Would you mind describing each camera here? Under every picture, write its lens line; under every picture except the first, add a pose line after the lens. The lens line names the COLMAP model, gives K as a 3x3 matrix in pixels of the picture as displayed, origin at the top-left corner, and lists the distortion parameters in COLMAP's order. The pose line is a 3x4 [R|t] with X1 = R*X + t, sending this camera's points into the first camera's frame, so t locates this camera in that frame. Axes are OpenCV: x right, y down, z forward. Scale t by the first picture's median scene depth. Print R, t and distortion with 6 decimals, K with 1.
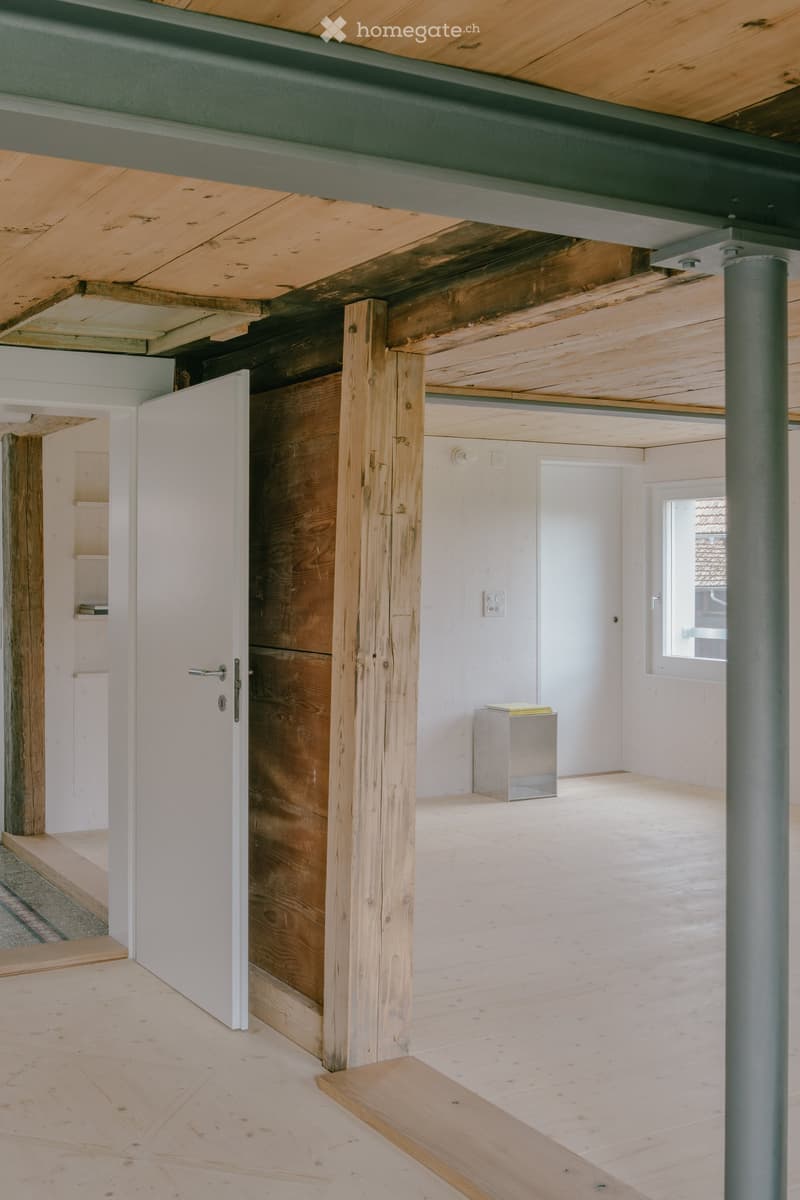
lens RADIAL K [[1343.1, 0, 400.0], [0, 1343.1, 600.0], [0, 0, 1]] dist [-0.017779, -0.000204]
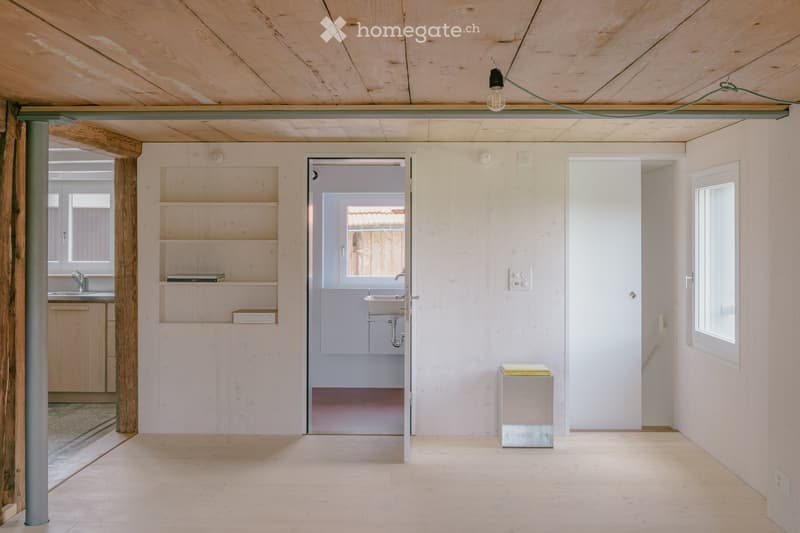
lens RADIAL K [[895.4, 0, 400.0], [0, 895.4, 266.5], [0, 0, 1]] dist [-0.017779, -0.000204]
pose [[0.850906, 0.014155, -0.525128, 0.398529], [-0.014803, 0.999886, 0.002966, -0.009726], [0.525110, 0.005250, 0.851018, 0.269889]]
